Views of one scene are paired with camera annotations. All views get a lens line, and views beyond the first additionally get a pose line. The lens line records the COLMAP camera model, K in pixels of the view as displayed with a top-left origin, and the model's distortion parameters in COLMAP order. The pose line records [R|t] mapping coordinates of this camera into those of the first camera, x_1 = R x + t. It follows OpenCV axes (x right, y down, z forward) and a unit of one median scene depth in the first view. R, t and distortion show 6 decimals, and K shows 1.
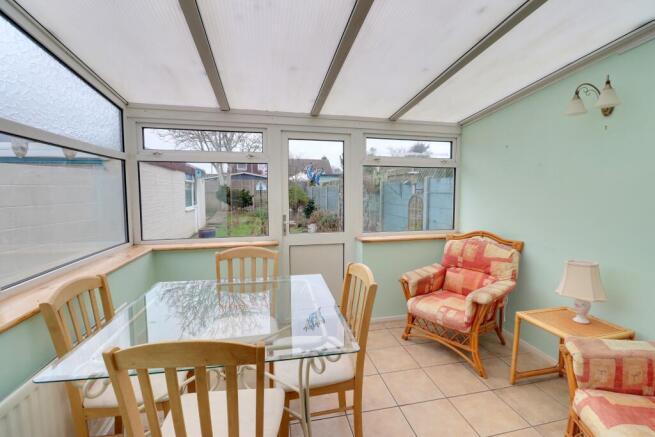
lens RADIAL K [[307.6, 0, 332.0], [0, 307.6, 210.2], [0, 0, 1]] dist [-0.010232, -0.000611]
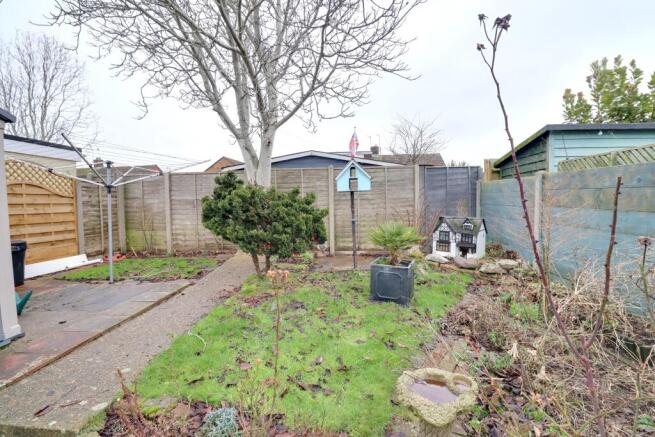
lens RADIAL K [[307.6, 0, 332.0], [0, 307.6, 210.2], [0, 0, 1]] dist [-0.010232, -0.000611]
pose [[0.964057, -0.007491, -0.265591, -0.207336], [-0.000765, 0.999520, -0.030970, -0.045708], [0.265695, 0.030060, 0.963588, 0.854227]]
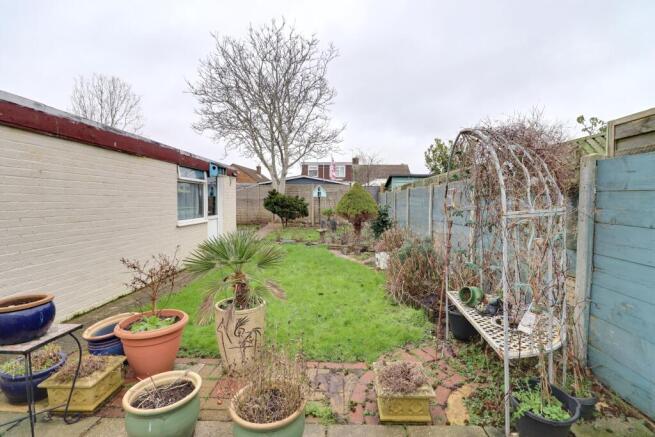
lens RADIAL K [[307.6, 0, 332.0], [0, 307.6, 210.2], [0, 0, 1]] dist [-0.010232, -0.000611]
pose [[0.969254, 0.009248, -0.245889, -0.011257], [-0.017026, 0.999419, -0.029525, -0.011158], [0.245473, 0.032804, 0.968848, 0.310223]]
